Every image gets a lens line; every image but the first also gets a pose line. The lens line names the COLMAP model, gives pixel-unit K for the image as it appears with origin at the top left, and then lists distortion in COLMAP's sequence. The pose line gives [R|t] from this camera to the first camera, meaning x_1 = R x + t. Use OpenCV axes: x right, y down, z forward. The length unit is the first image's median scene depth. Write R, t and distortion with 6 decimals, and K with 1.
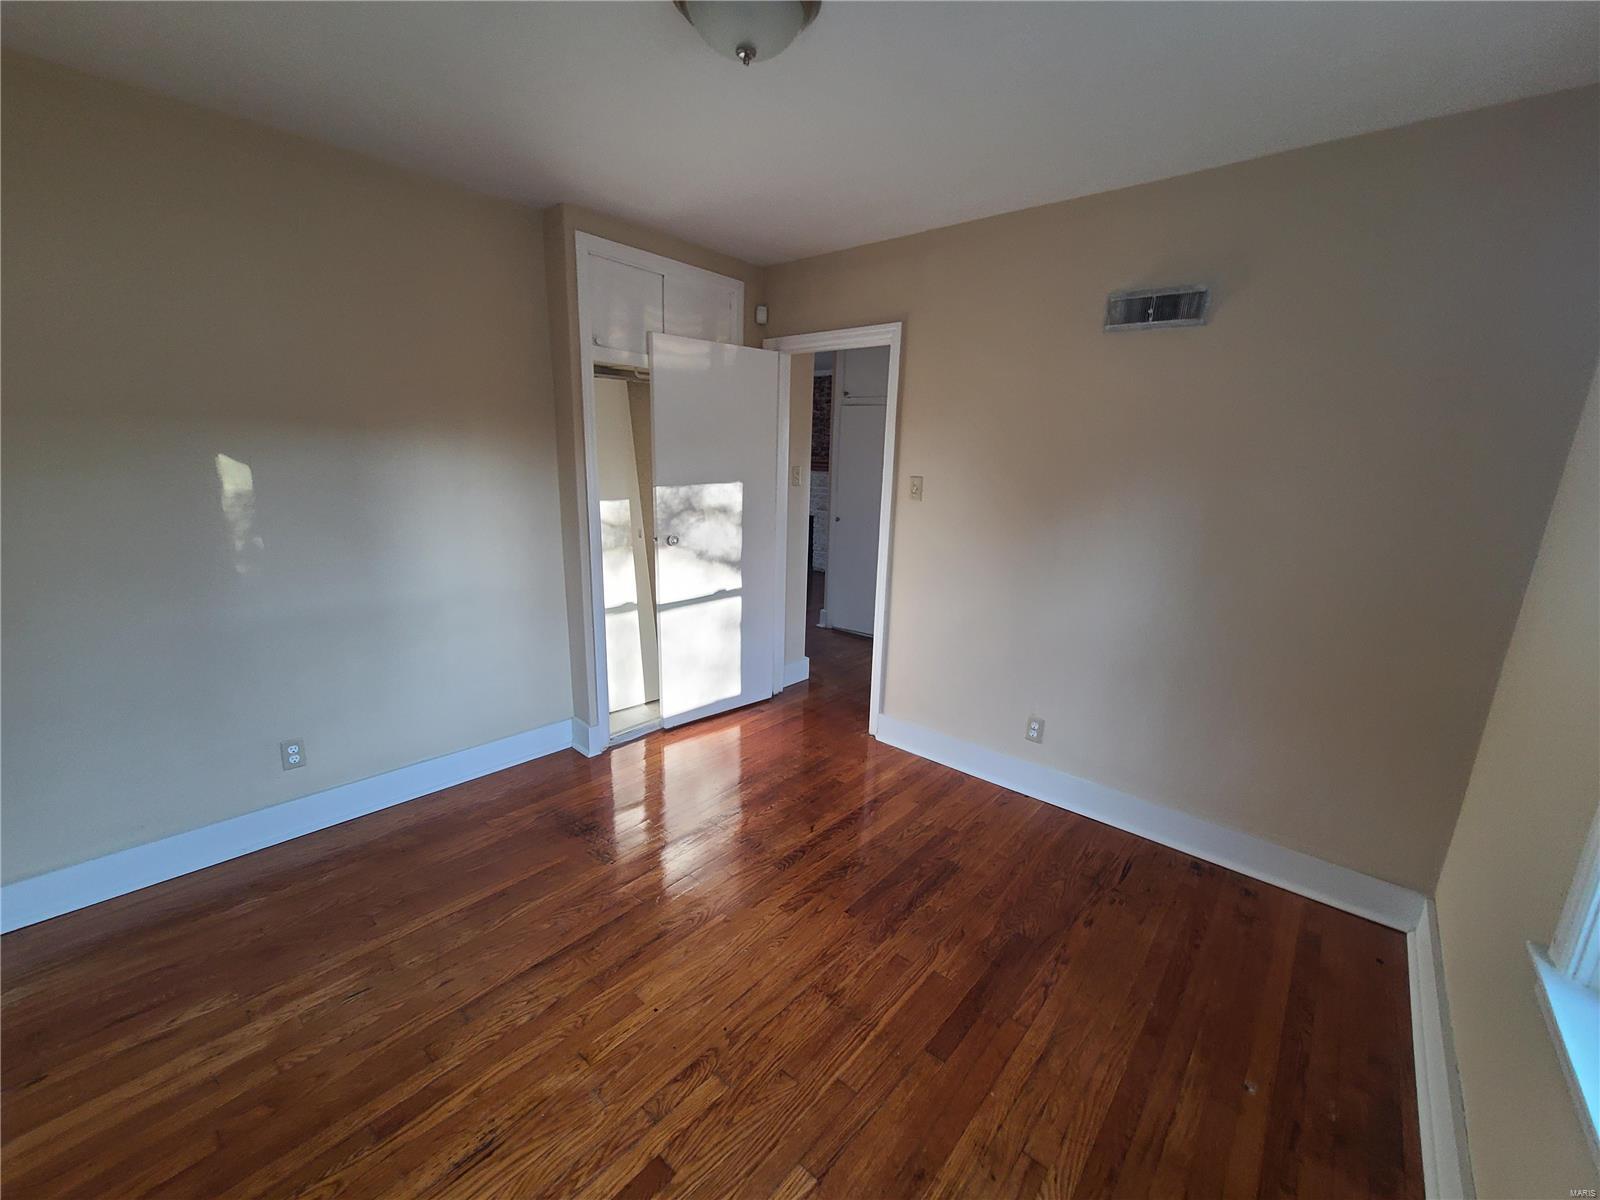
lens RADIAL K [[655.3, 0, 804.6], [0, 655.3, 609.7], [0, 0, 1]] dist [-0.000260, 0.000146]
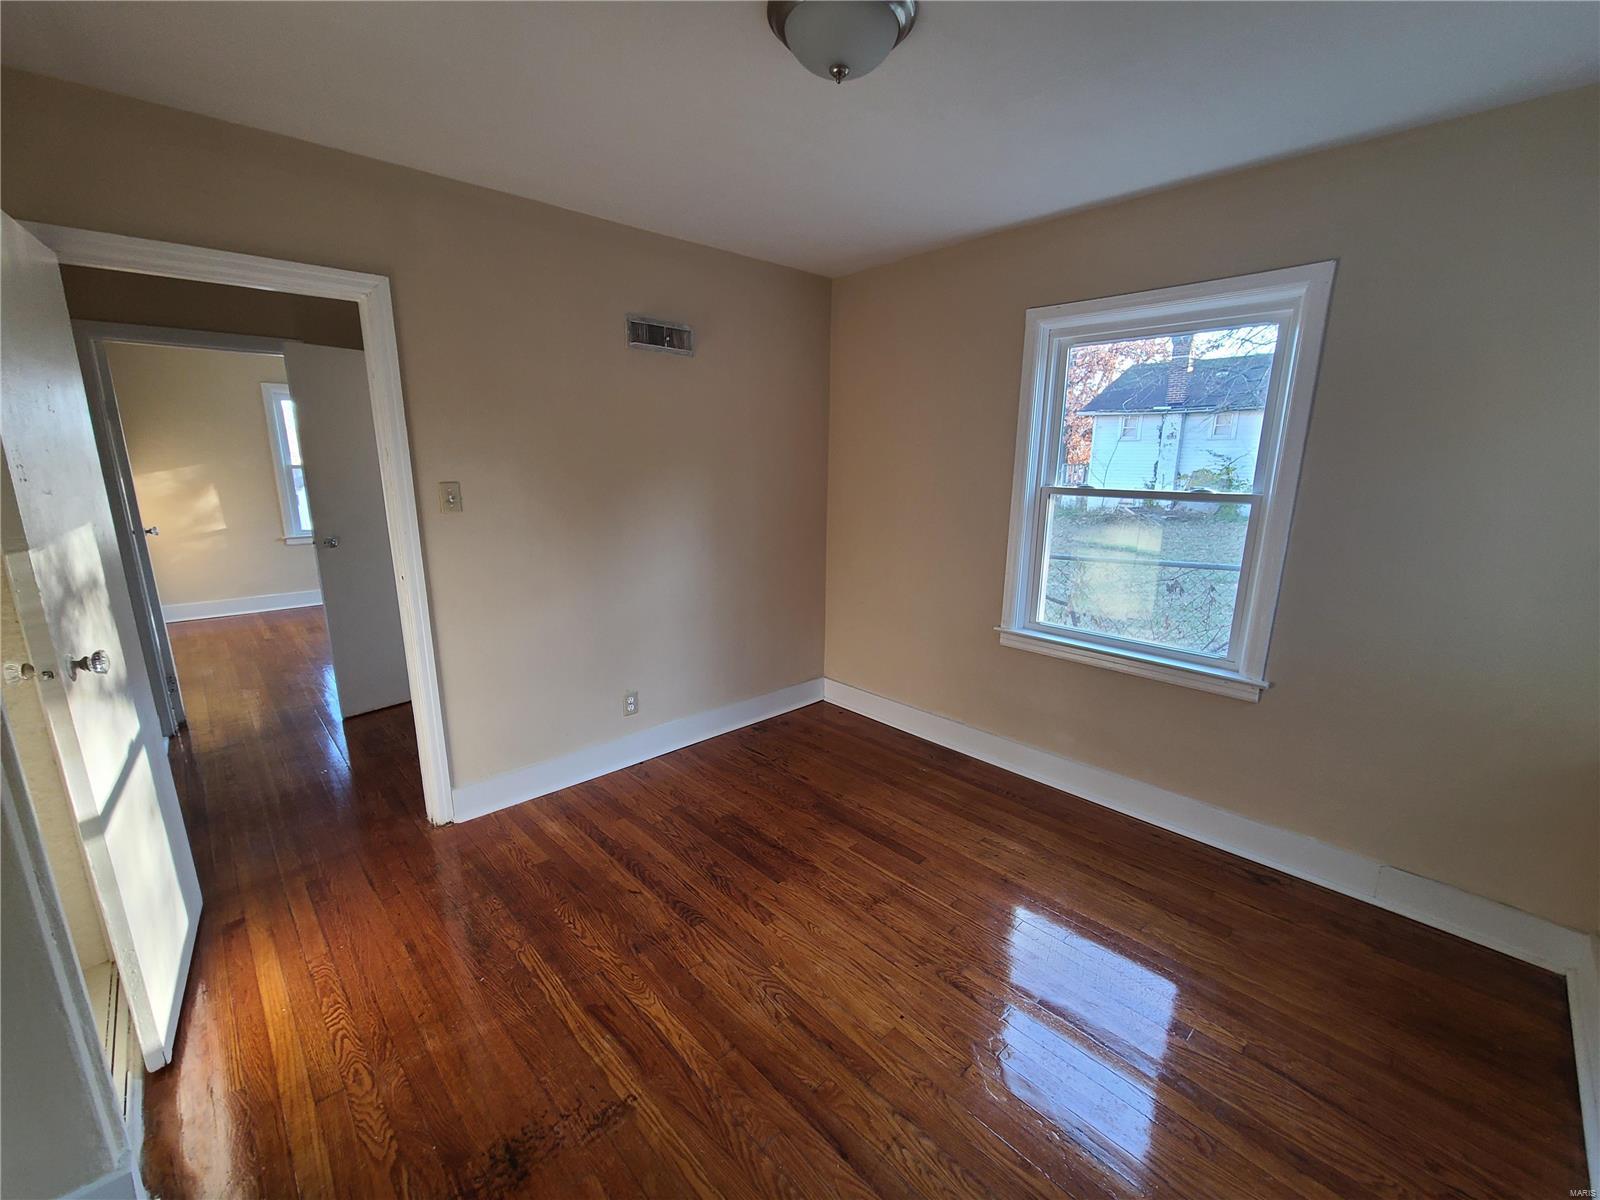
lens RADIAL K [[655.3, 0, 802.5], [0, 655.3, 605.8], [0, 0, 1]] dist [-0.000260, 0.000146]
pose [[0.100496, -0.246522, 0.963912, -0.871295], [0.227803, 0.948782, 0.218903, -0.200734], [-0.968507, 0.197583, 0.151507, 0.717745]]
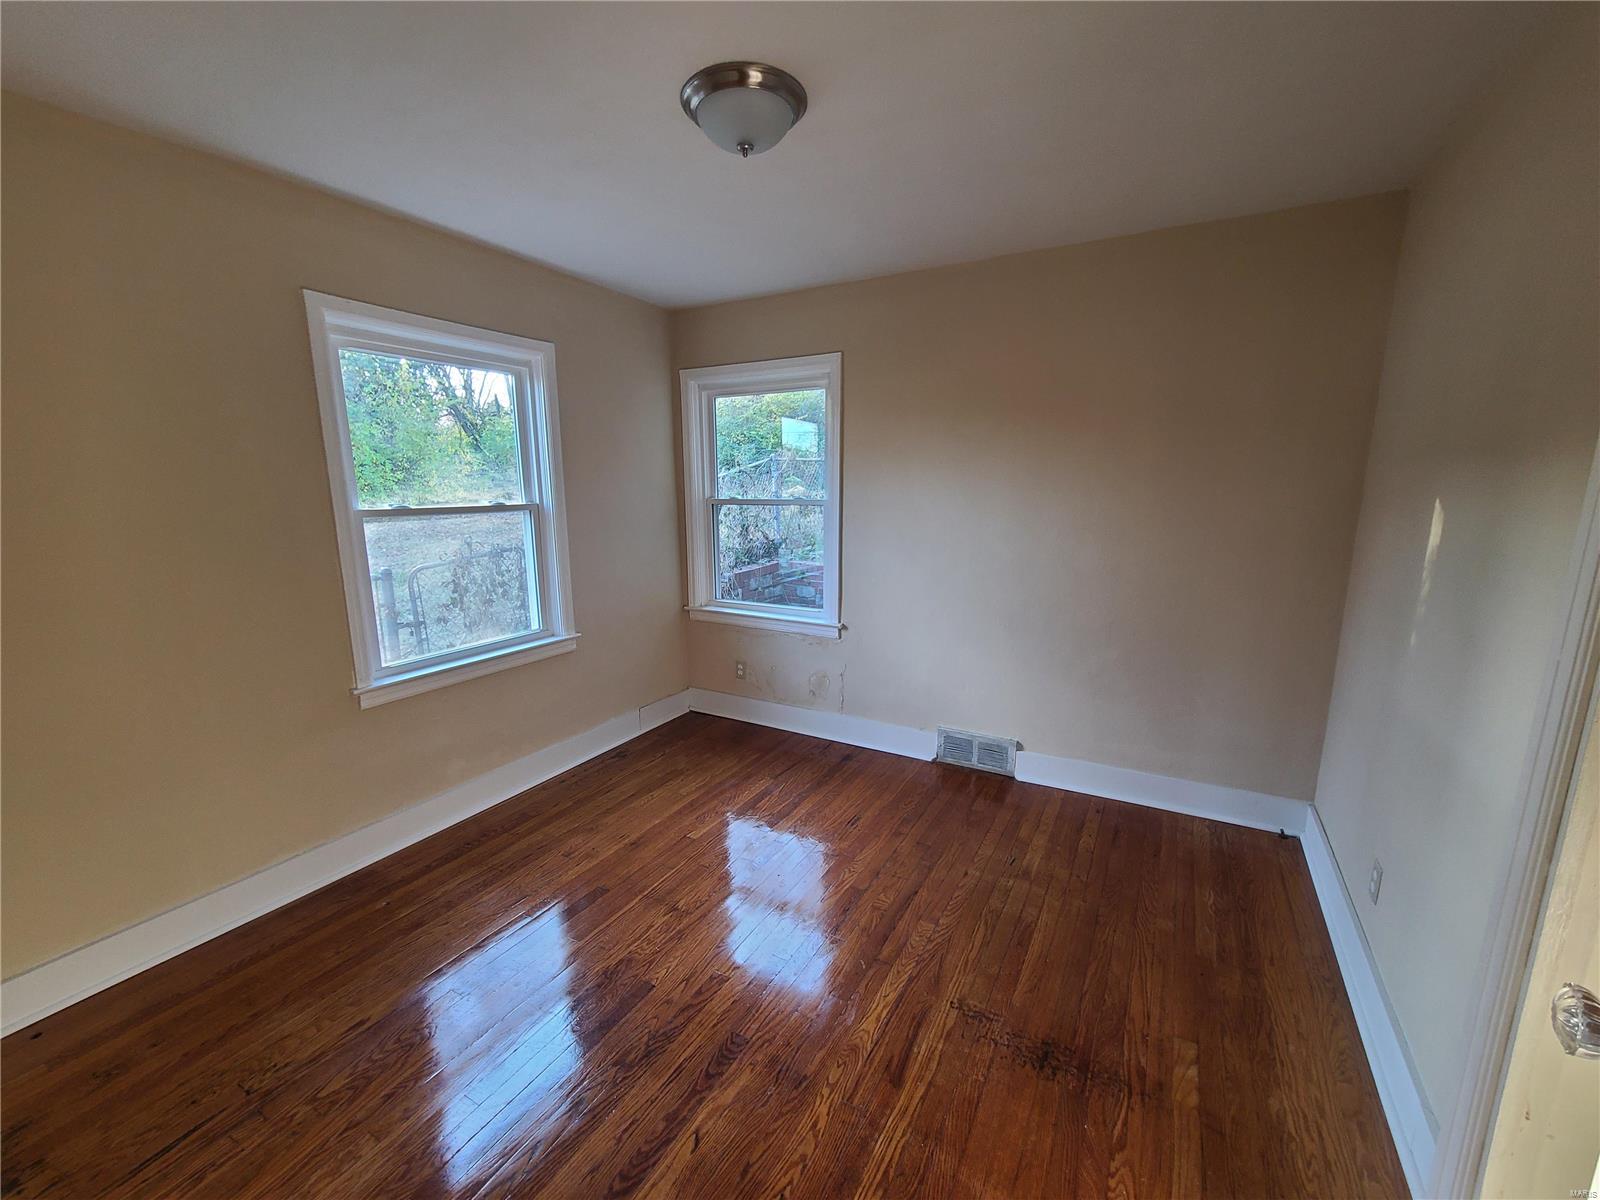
lens RADIAL K [[655.3, 0, 798.9], [0, 655.3, 605.9], [0, 0, 1]] dist [-0.000260, 0.000146]
pose [[-0.981956, 0.011327, -0.188768, 0.032473], [-0.066802, 0.913072, 0.402289, -0.388525], [0.176916, 0.407640, -0.895841, 1.644994]]
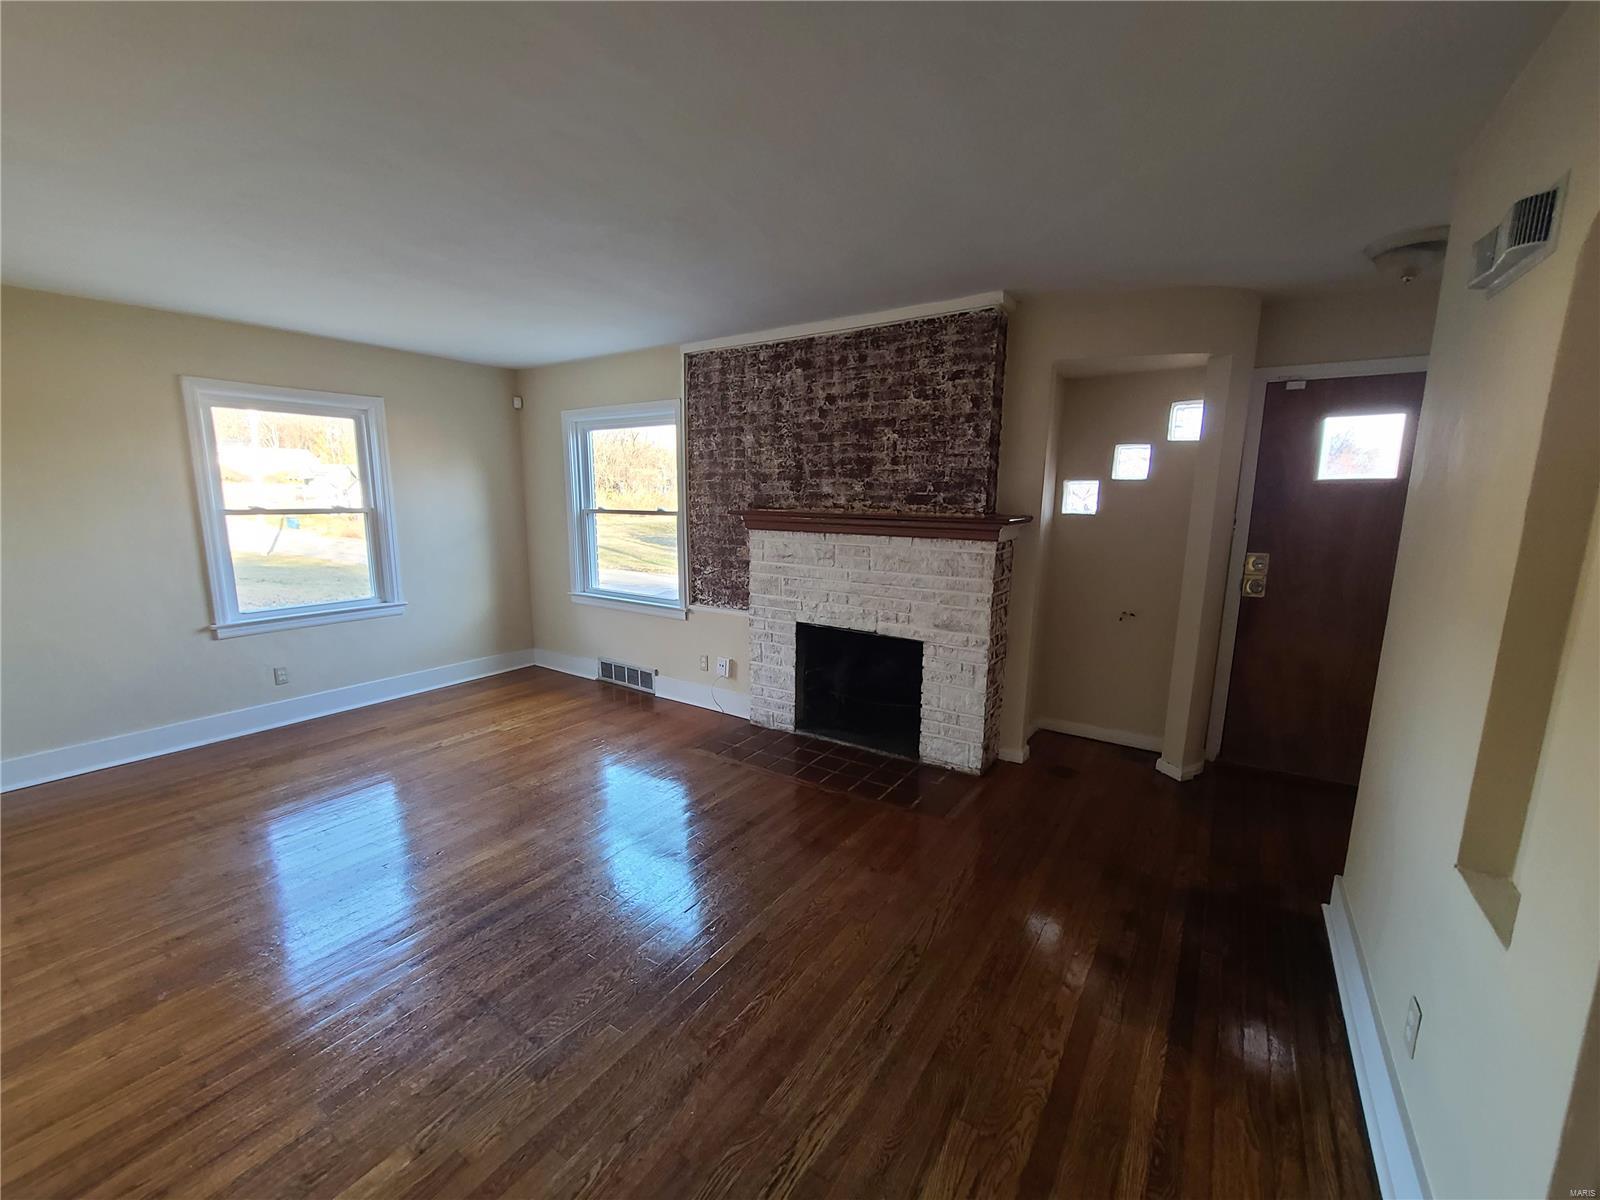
lens RADIAL K [[655.3, 0, 804.6], [0, 655.3, 600.7], [0, 0, 1]] dist [-0.000260, 0.000146]
pose [[-0.990412, -0.007699, -0.137929, -0.794802], [-0.060866, 0.920628, 0.385668, -0.597806], [0.124012, 0.390365, -0.912270, 2.385296]]
